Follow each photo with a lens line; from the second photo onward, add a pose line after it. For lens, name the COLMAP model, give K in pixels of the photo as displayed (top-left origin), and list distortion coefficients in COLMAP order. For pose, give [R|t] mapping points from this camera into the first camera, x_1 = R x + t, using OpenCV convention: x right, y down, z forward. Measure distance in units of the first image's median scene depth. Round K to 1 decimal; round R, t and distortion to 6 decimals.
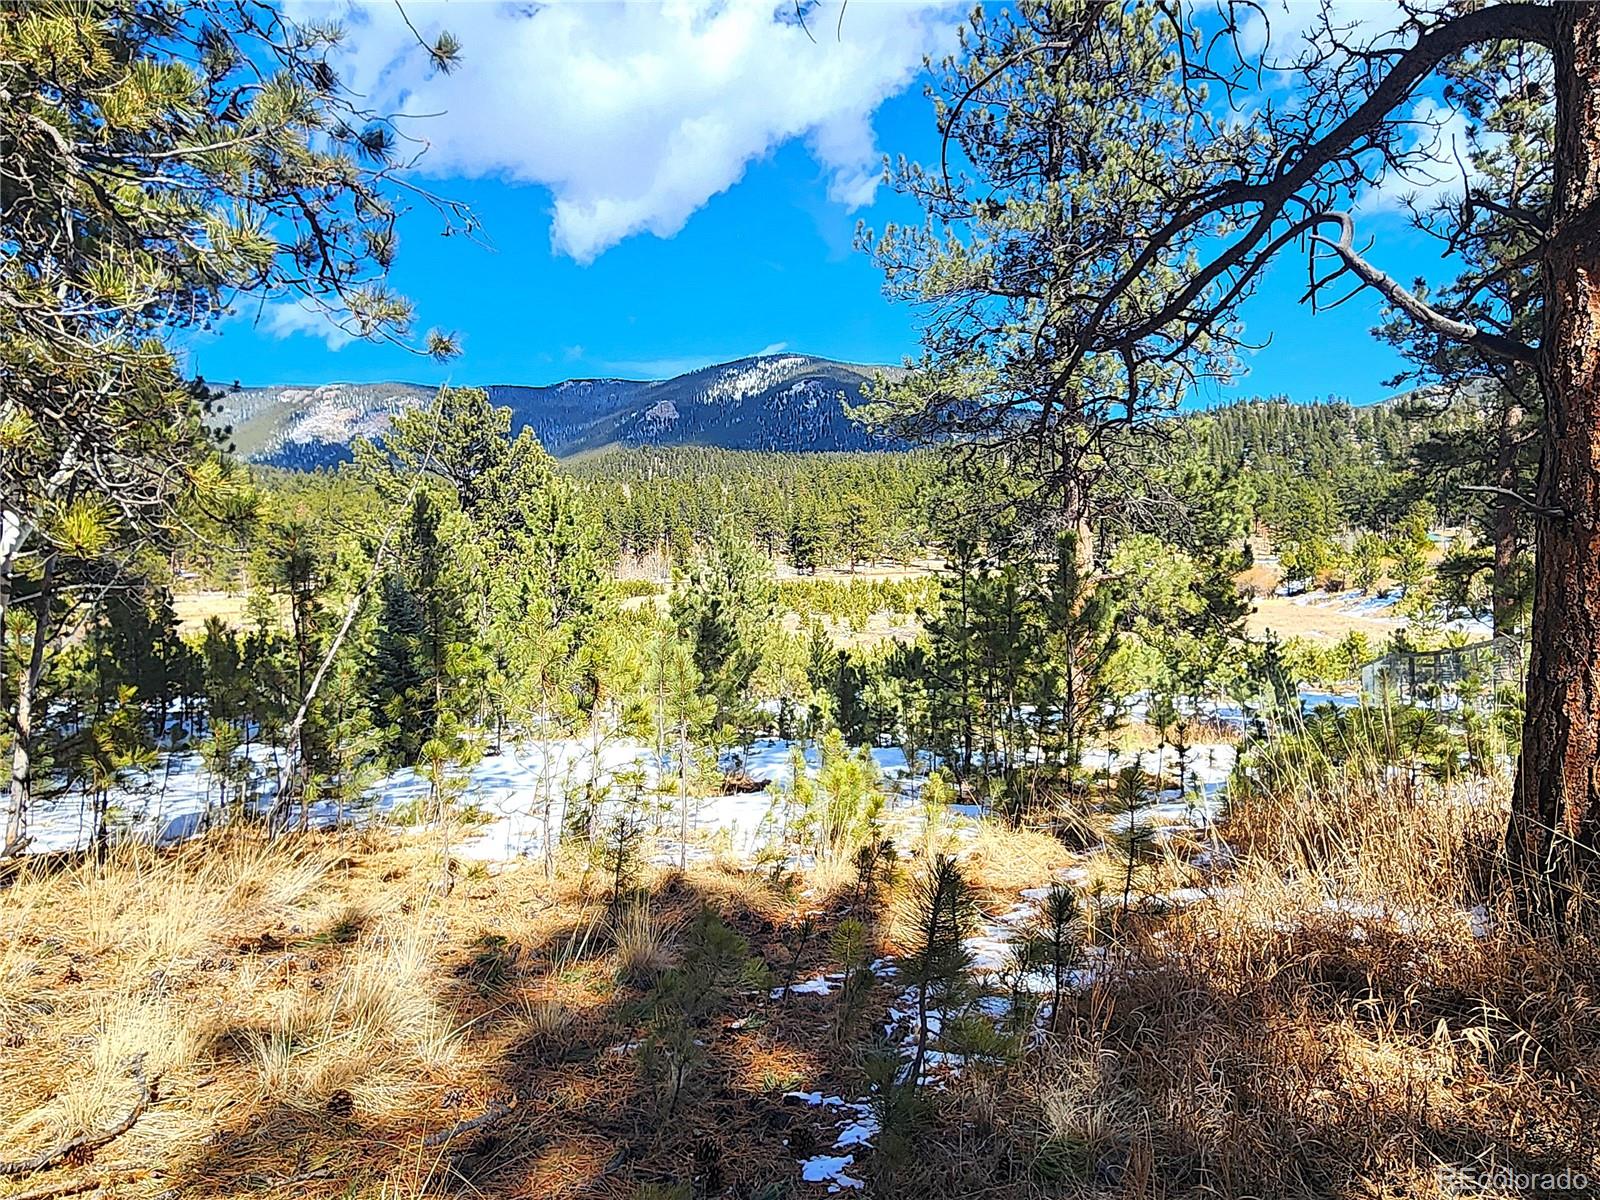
lens RADIAL K [[641.8, 0, 801.9], [0, 641.8, 601.4], [0, 0, 1]] dist [0.000040, 0.000000]
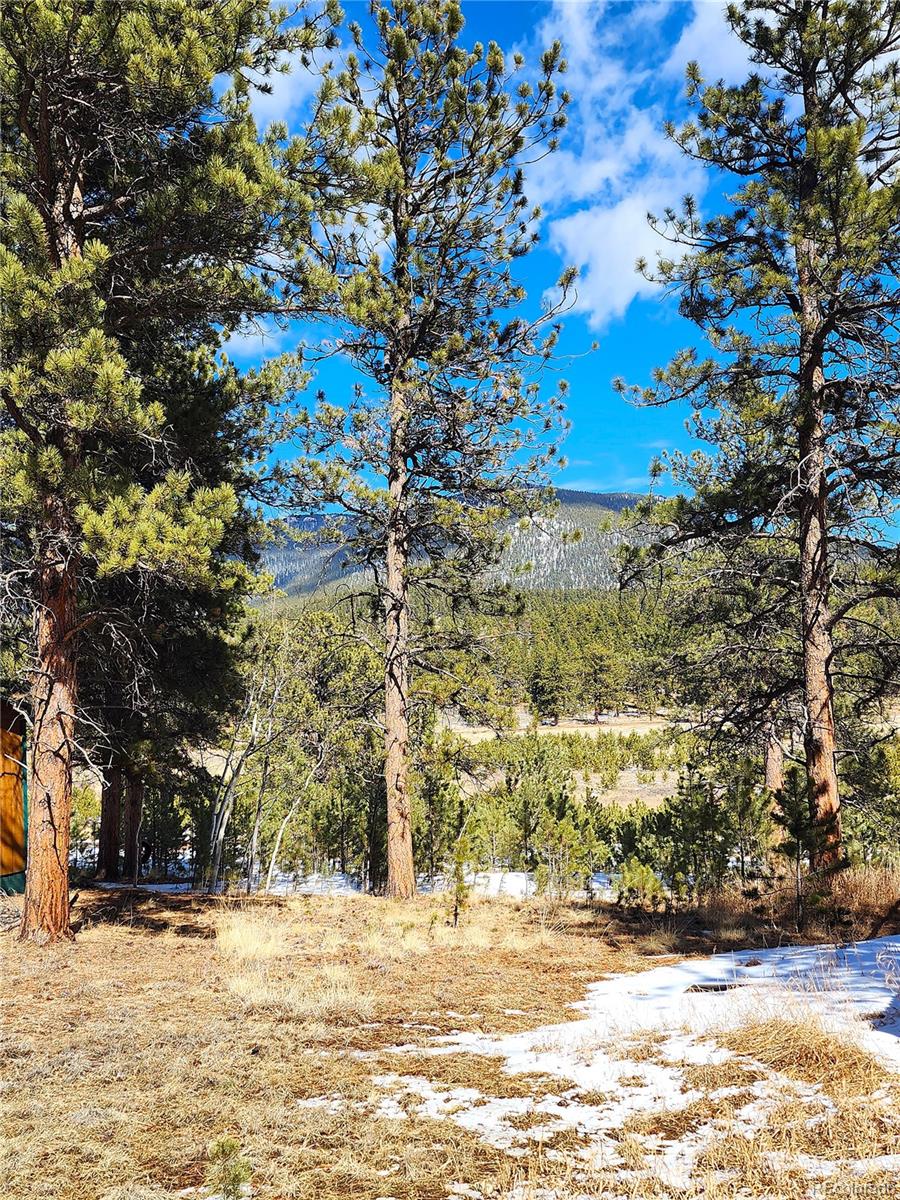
lens RADIAL K [[807.6, 0, 448.0], [0, 807.6, 600.4], [0, 0, 1]] dist [-0.075752, -0.010228]
pose [[0.996739, -0.011105, -0.079925, -0.051563], [-0.001856, 0.987068, -0.160291, -0.034885], [0.080671, 0.159917, 0.983829, -0.281045]]
